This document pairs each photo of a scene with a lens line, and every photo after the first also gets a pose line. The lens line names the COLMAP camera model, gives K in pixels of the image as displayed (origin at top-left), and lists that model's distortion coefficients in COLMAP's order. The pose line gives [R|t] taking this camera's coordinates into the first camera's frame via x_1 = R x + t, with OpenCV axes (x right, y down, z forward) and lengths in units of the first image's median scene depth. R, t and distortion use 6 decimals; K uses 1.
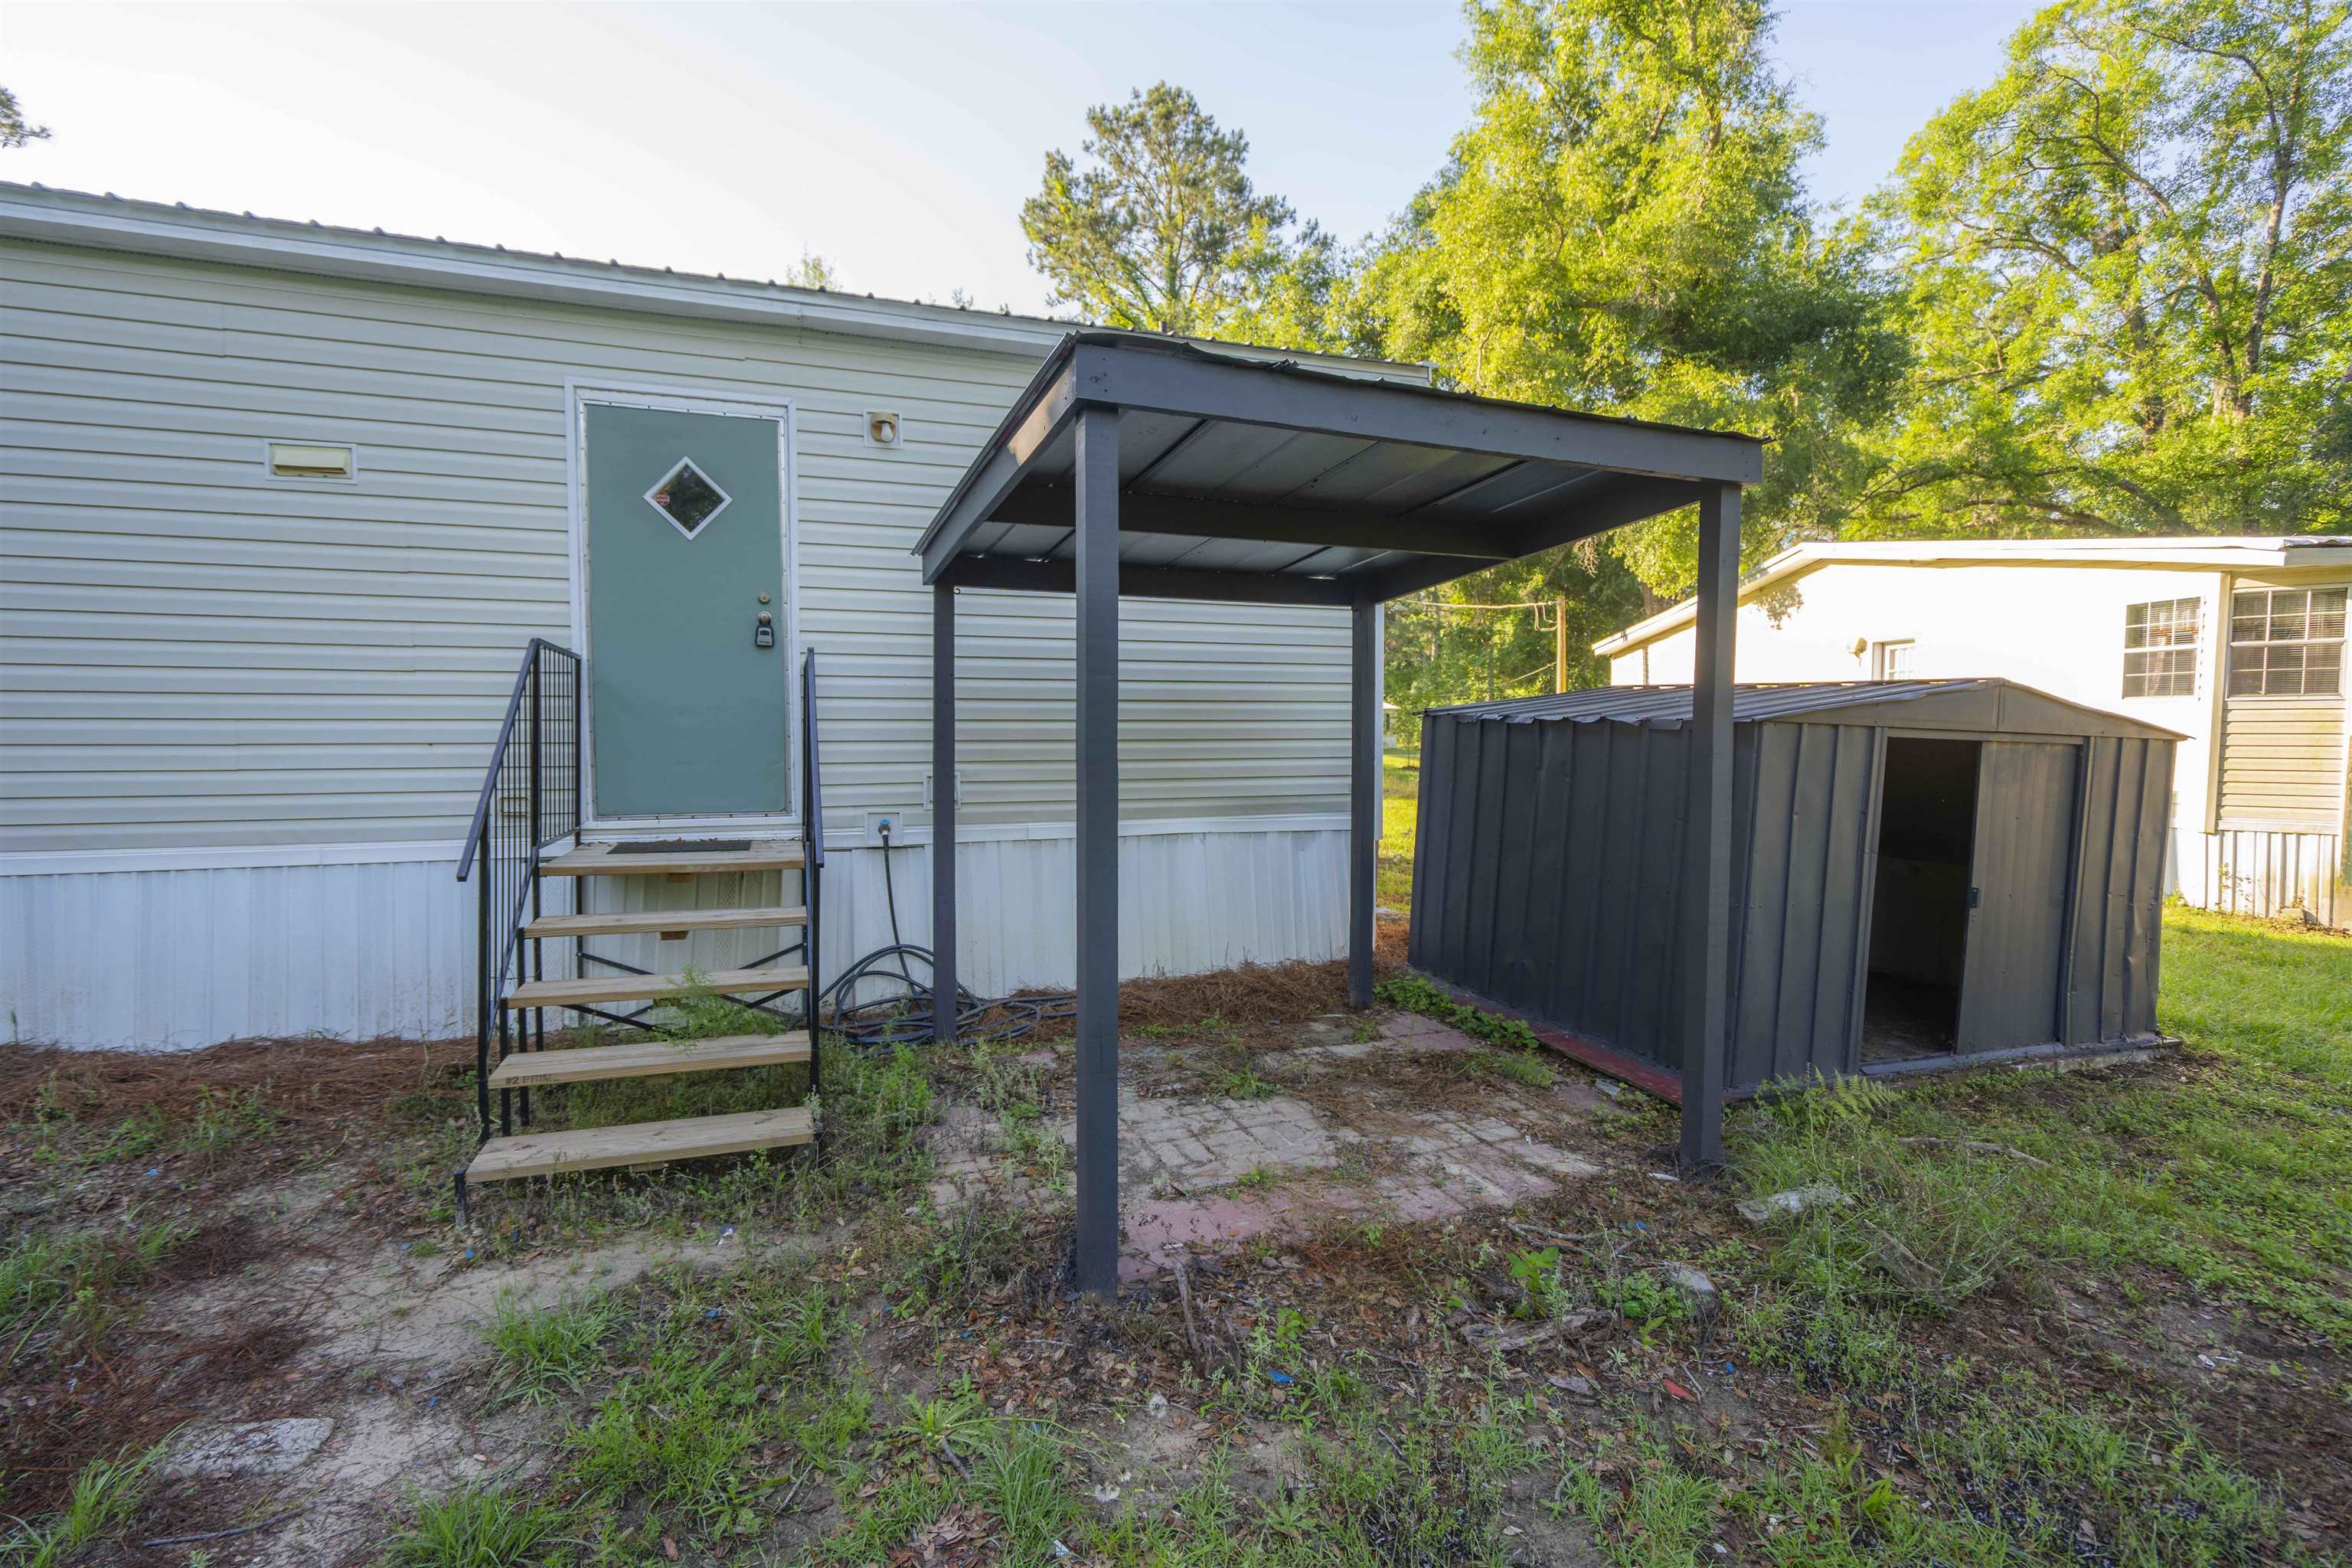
lens RADIAL K [[1049.0, 0, 1166.8], [0, 1049.0, 782.9], [0, 0, 1]] dist [-0.003104, 0.000774]
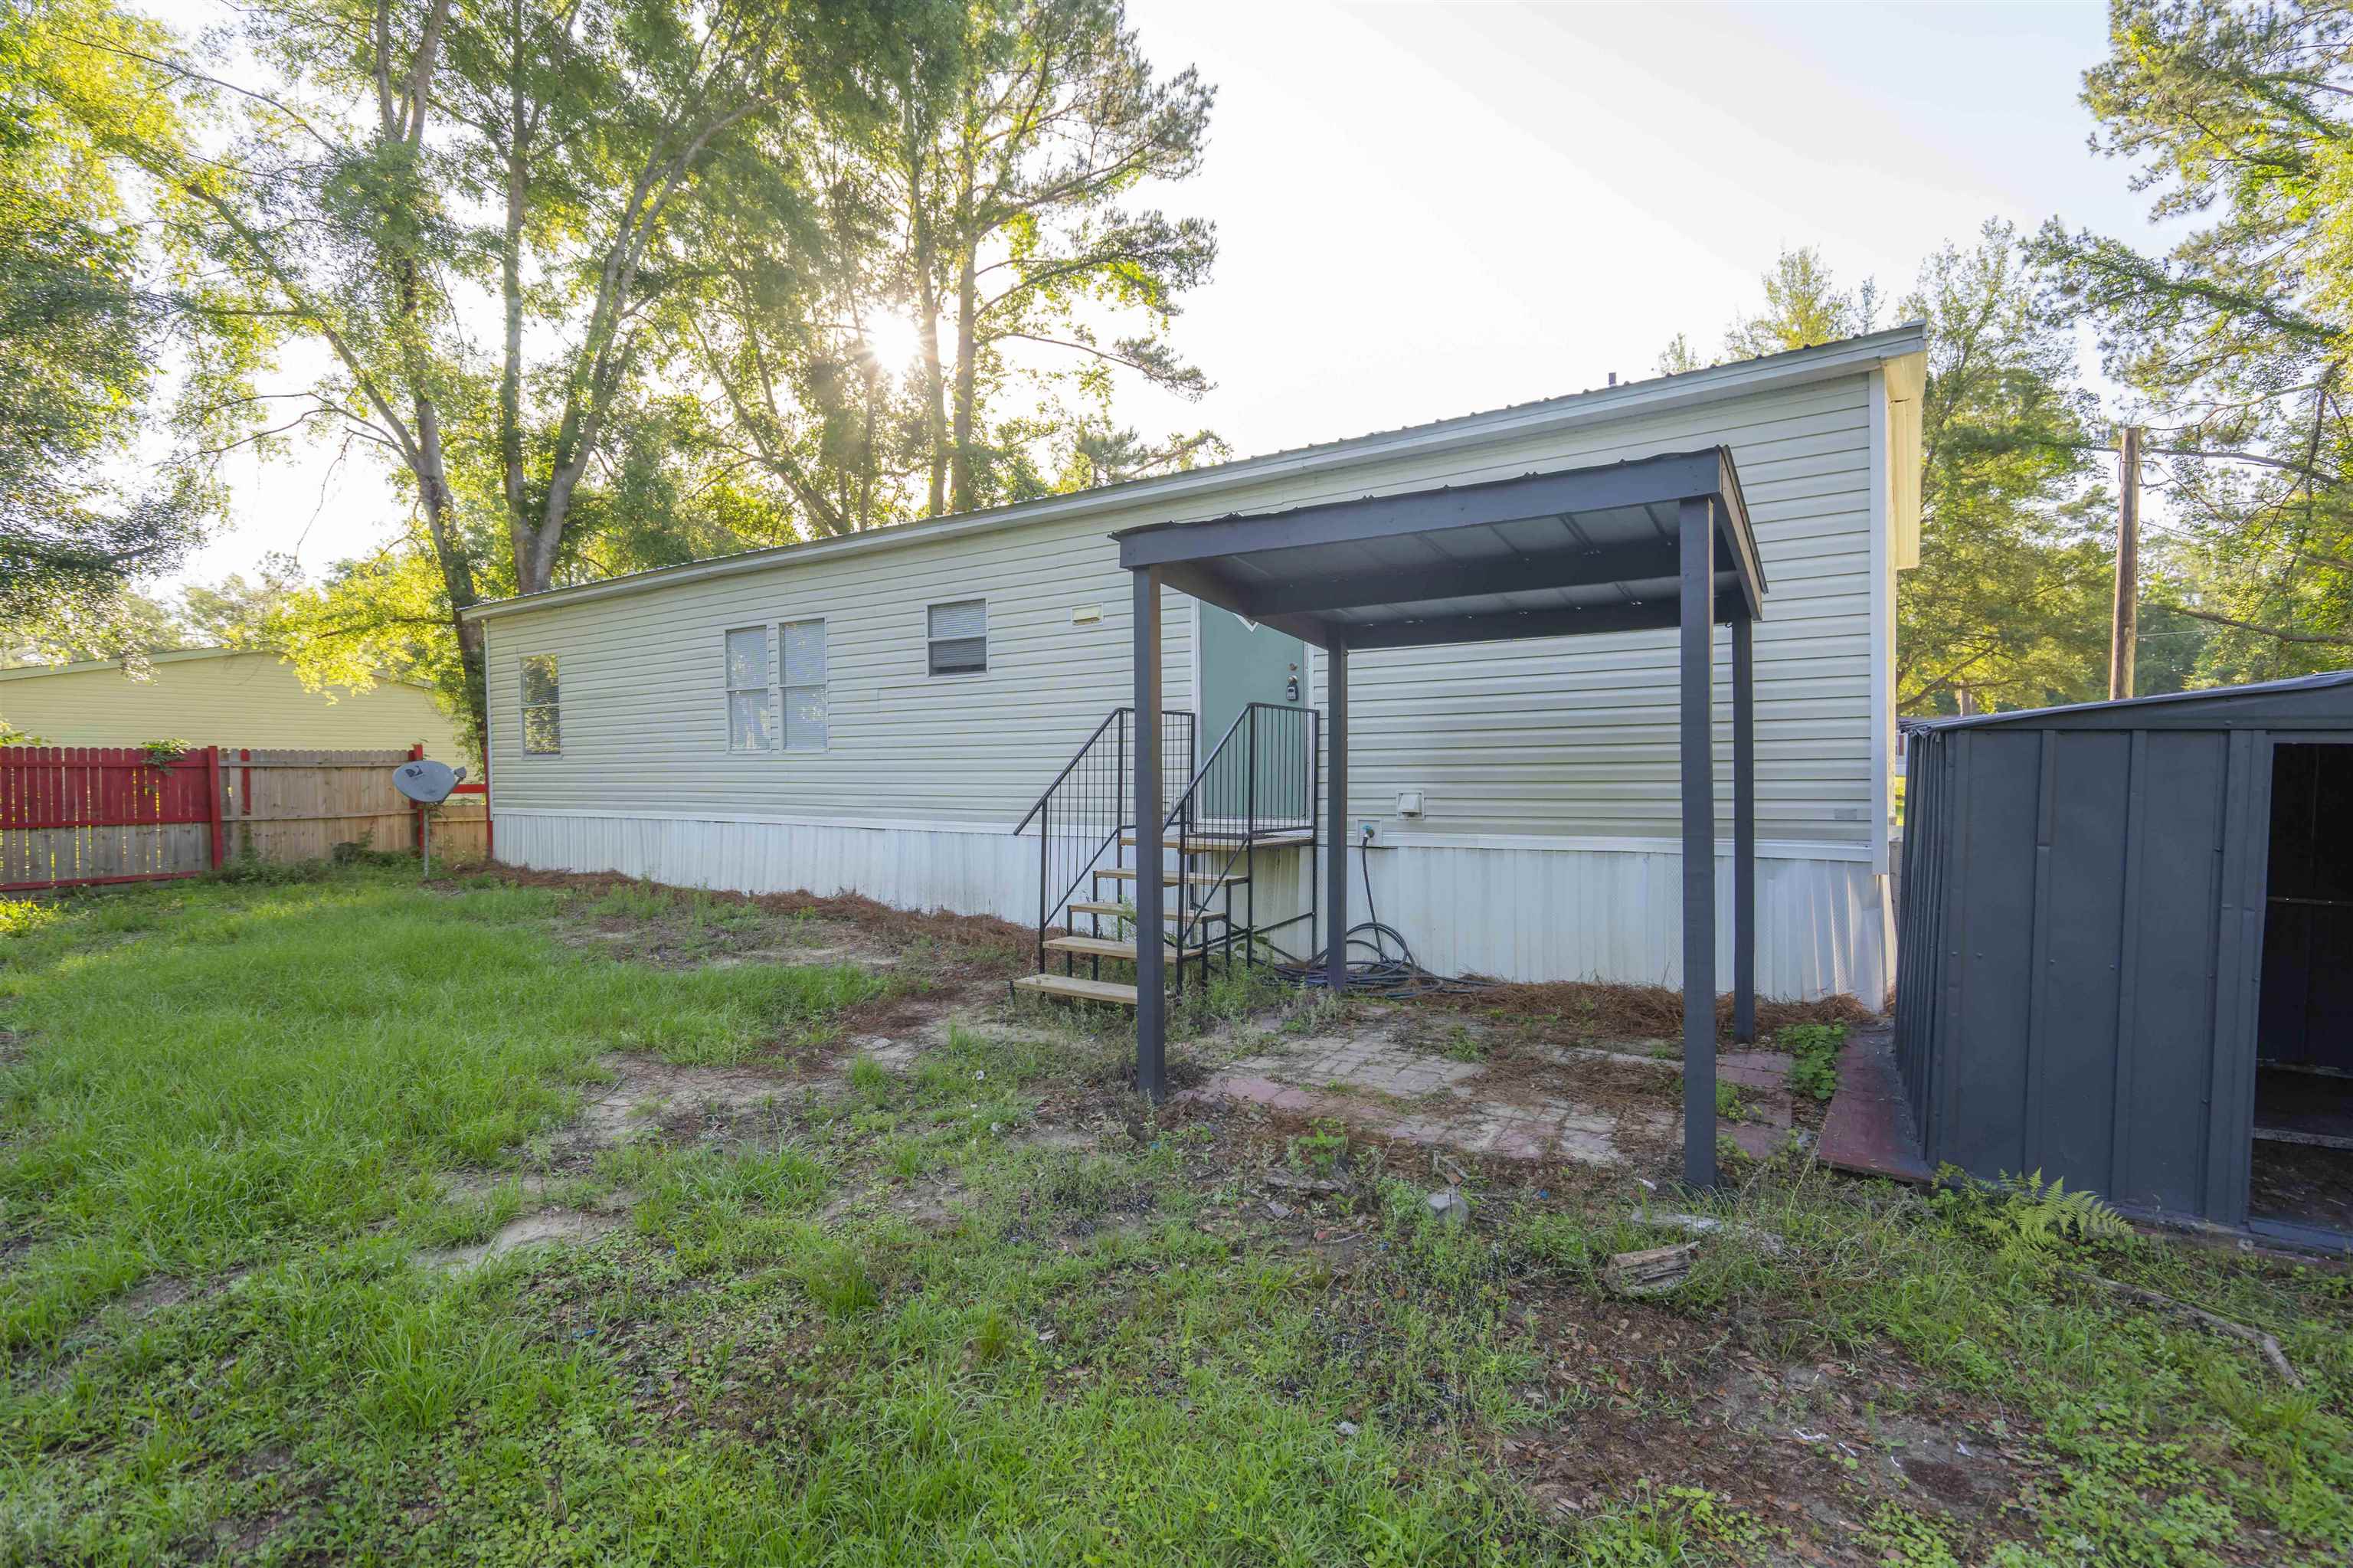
lens RADIAL K [[1081.7, 0, 1176.5], [0, 1081.7, 784.0], [0, 0, 1]] dist [-0.001765, -0.000173]
pose [[0.601862, 0.002727, -0.798596, 0.952280], [-0.027618, 0.999467, -0.017401, 0.019063], [0.798123, 0.032529, 0.601616, -0.004299]]
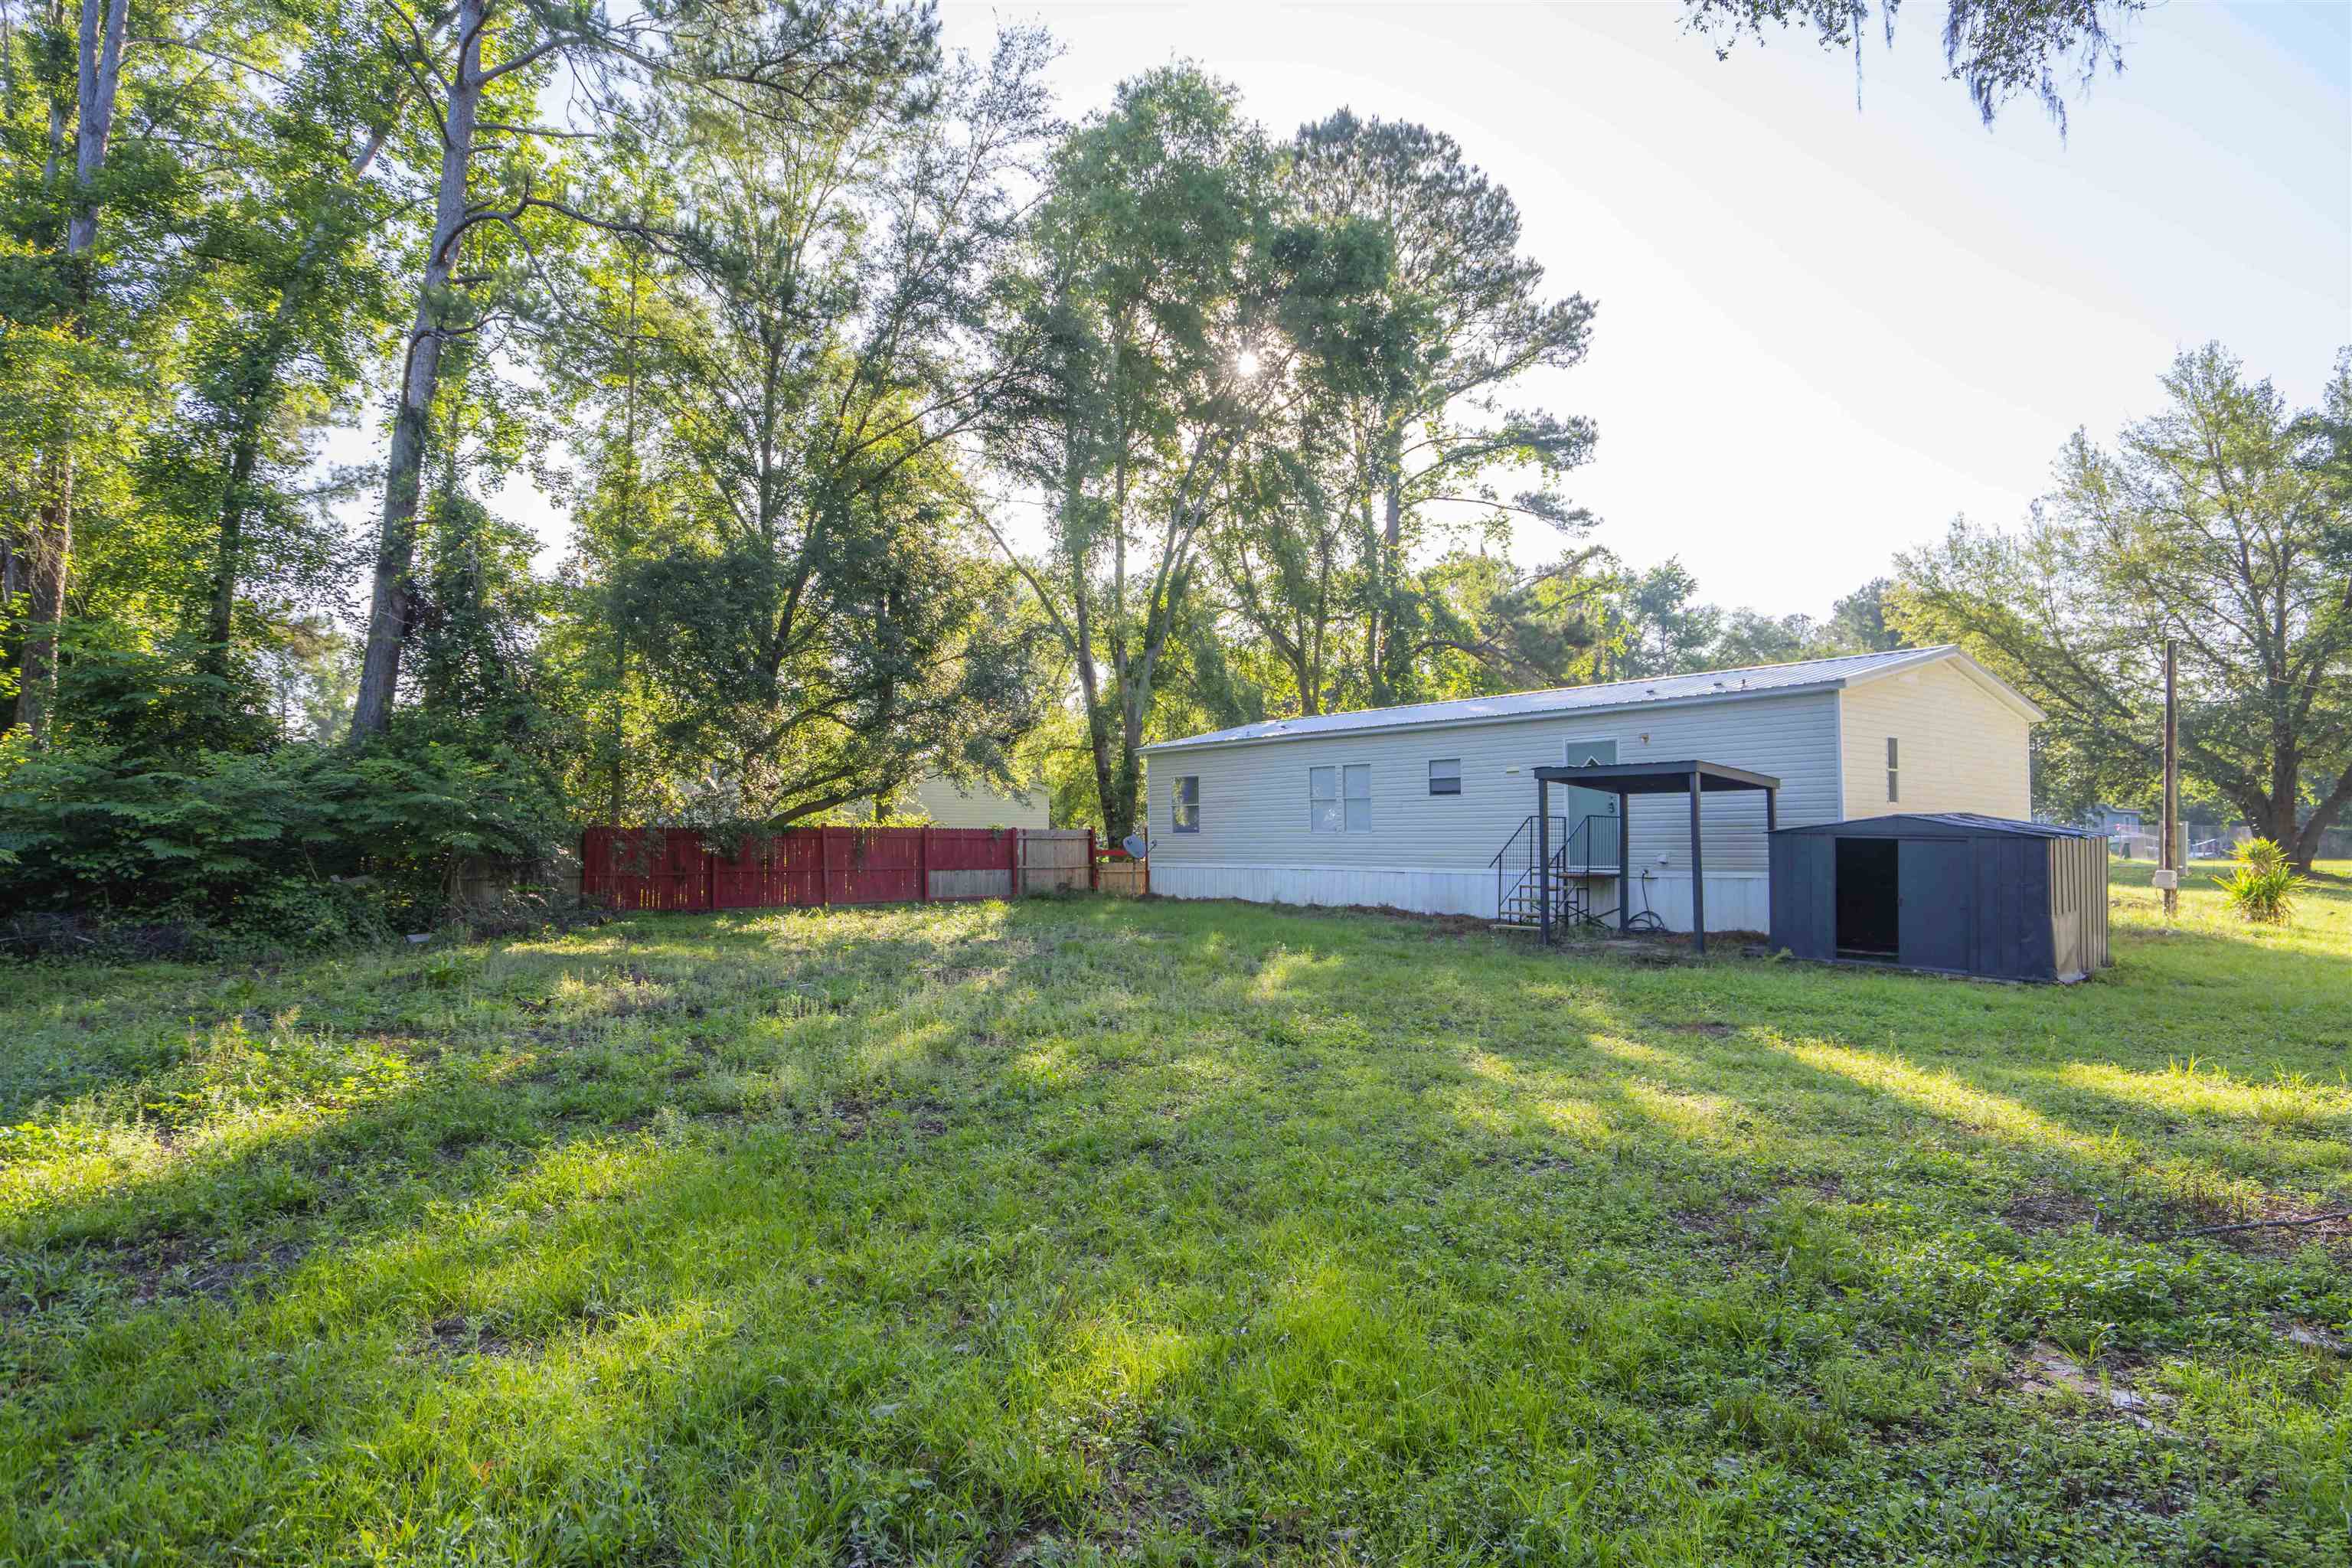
lens RADIAL K [[1275.7, 0, 1176.0], [0, 1275.7, 784.0], [0, 0, 1]] dist [0.003451, 0.000301]
pose [[0.333609, -0.048785, -0.941448, 3.993430], [-0.045077, 0.996692, -0.067621, 0.149962], [0.941633, 0.064997, 0.330306, -2.173448]]
